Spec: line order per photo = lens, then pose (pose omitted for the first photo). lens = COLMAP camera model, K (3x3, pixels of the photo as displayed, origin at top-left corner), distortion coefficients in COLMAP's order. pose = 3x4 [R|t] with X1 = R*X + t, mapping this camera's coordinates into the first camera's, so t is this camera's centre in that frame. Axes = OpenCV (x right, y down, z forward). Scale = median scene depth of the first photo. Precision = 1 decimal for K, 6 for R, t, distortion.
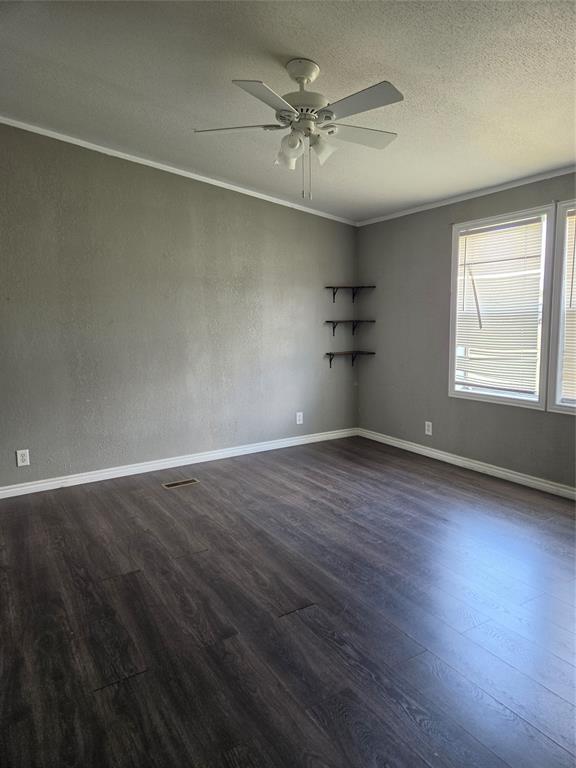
lens RADIAL K [[515.7, 0, 288.0], [0, 515.7, 384.0], [0, 0, 1]] dist [0.050142, -0.002276]
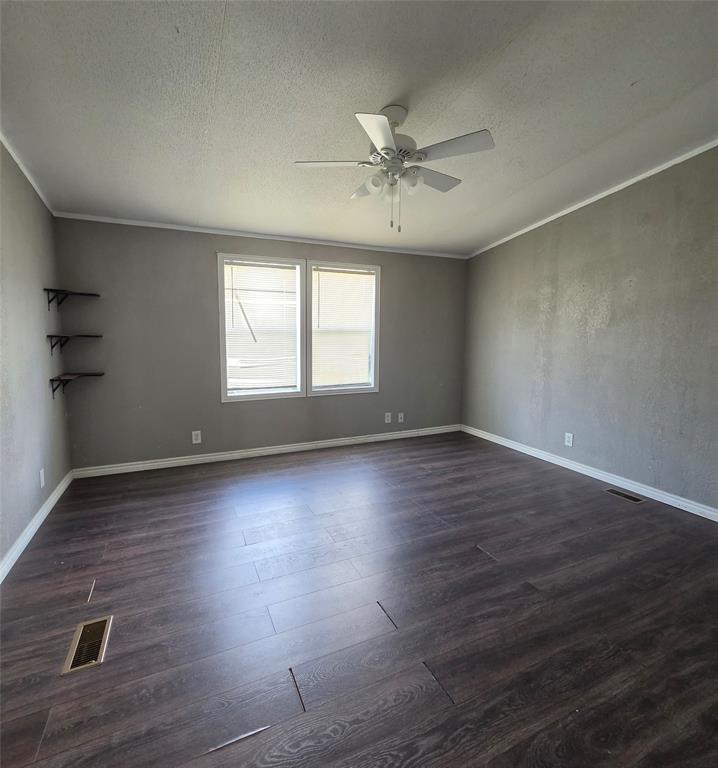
lens RADIAL K [[390.1, 0, 368.1], [0, 390.1, 365.4], [0, 0, 1]] dist [-0.003418, 0.009776]
pose [[0.108548, -0.074014, 0.991332, -0.592822], [0.117526, 0.991186, 0.061134, -0.084939], [-0.987119, 0.109872, 0.116290, 0.691120]]
